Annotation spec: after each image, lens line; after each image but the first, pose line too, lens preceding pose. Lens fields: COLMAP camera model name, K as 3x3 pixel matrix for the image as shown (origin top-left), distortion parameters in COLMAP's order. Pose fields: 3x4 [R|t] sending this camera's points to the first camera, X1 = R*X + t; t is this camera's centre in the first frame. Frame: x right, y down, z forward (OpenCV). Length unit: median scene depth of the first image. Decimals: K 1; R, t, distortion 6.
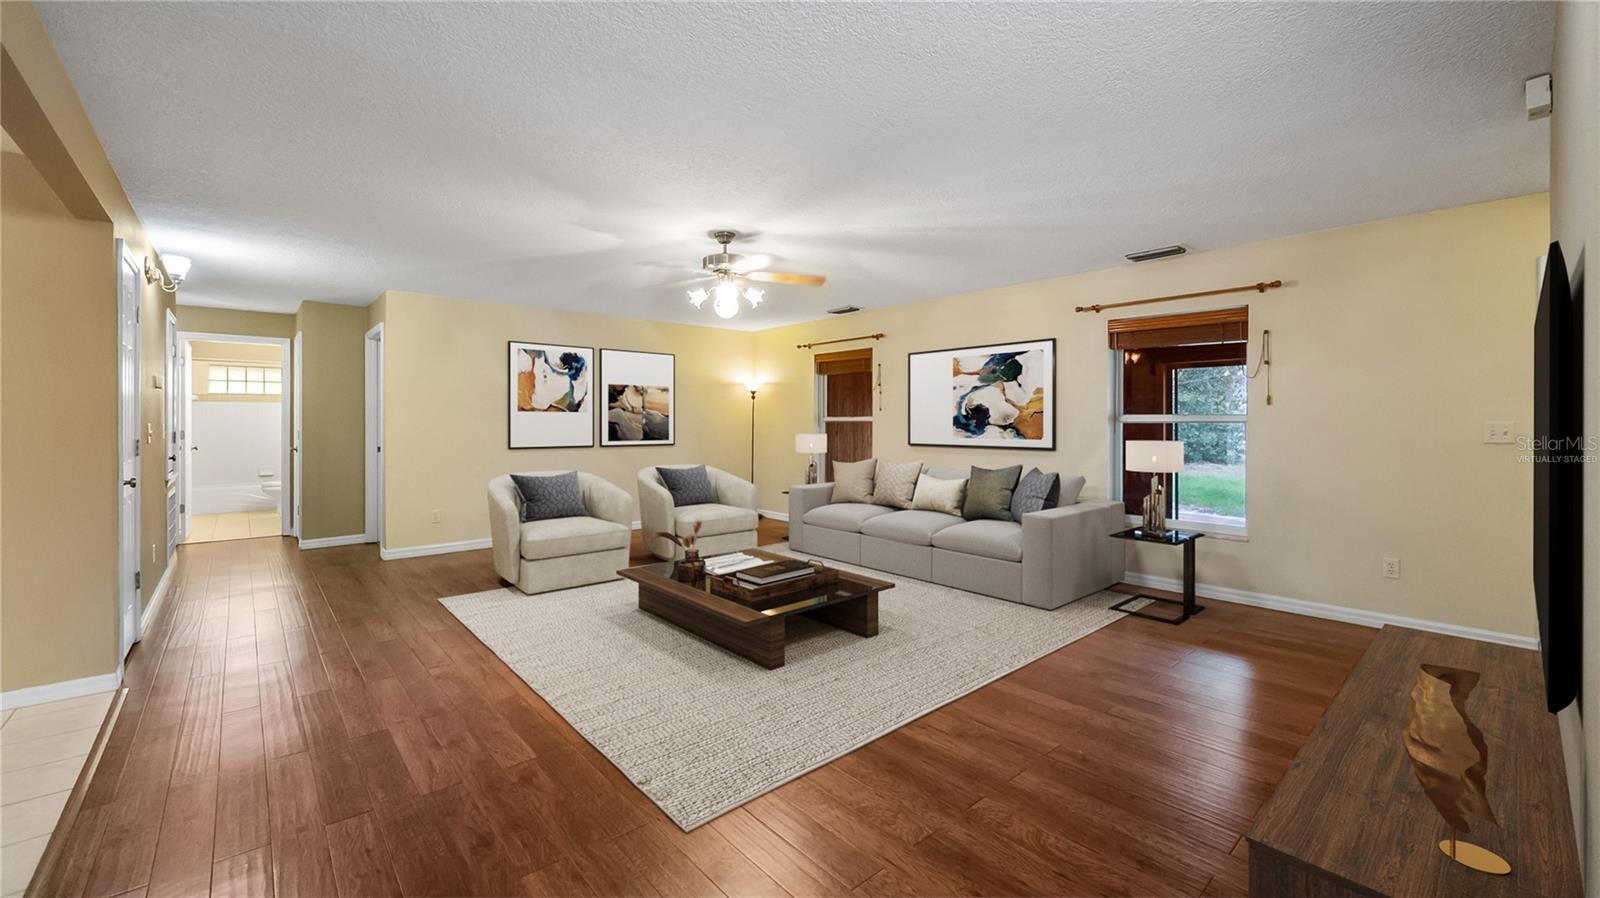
lens RADIAL K [[634.2, 0, 802.0], [0, 634.2, 444.1], [0, 0, 1]] dist [-0.000911, -0.000015]
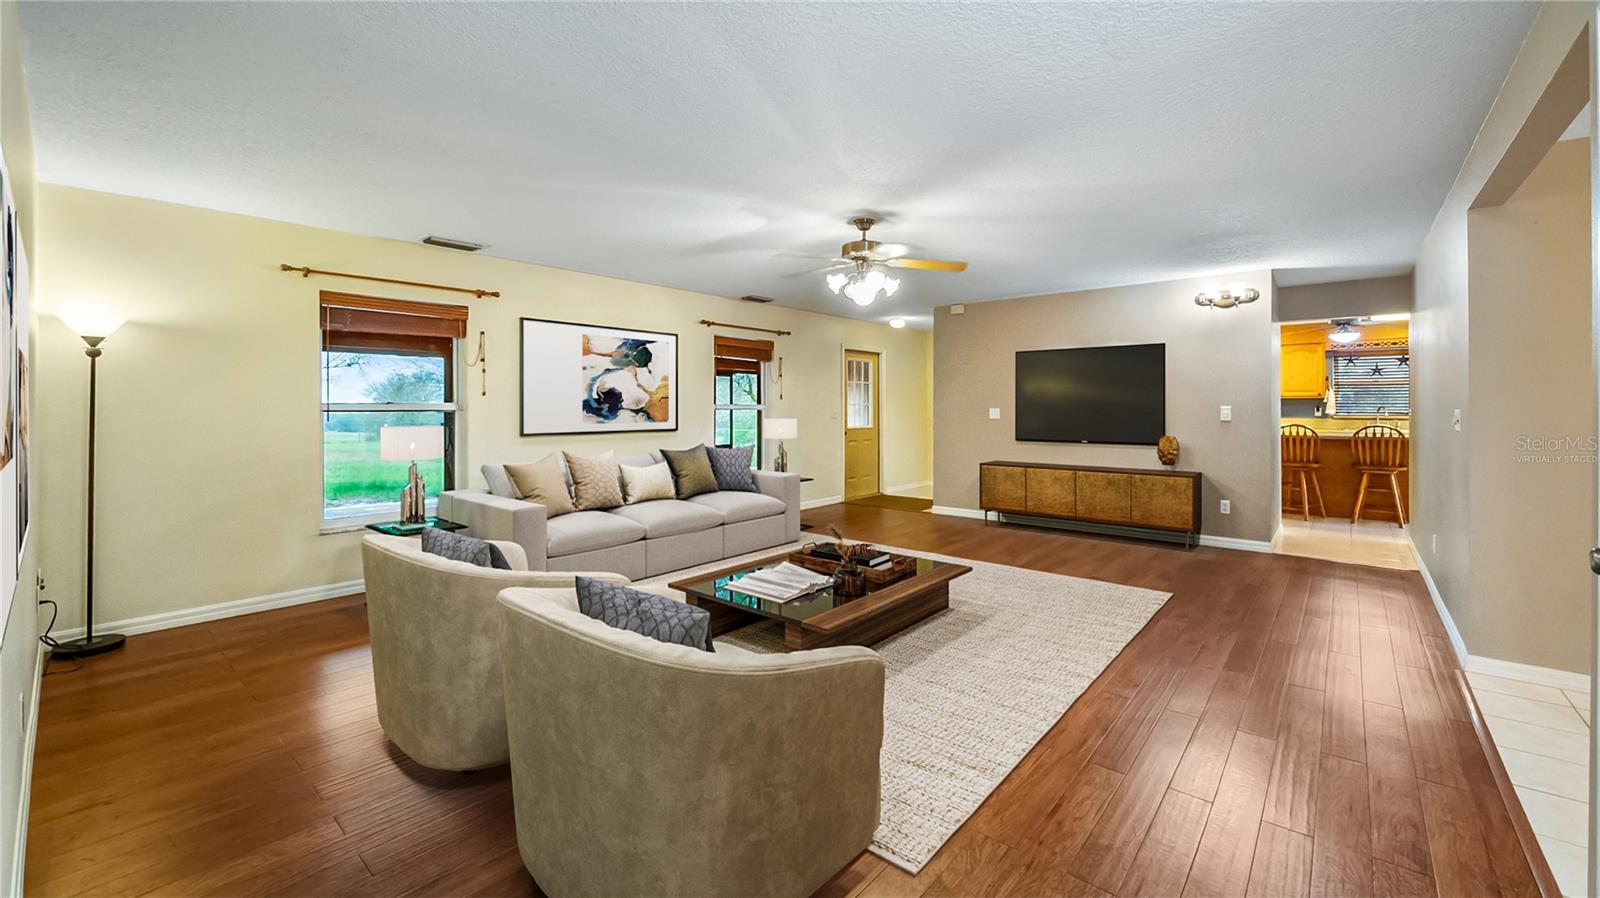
lens RADIAL K [[634.2, 0, 799.0], [0, 634.2, 434.2], [0, 0, 1]] dist [-0.000911, -0.000015]
pose [[-0.141848, -0.039741, 0.989090, -0.729223], [0.037836, 0.998246, 0.045535, -0.026311], [-0.989165, 0.043883, -0.140096, 0.876414]]
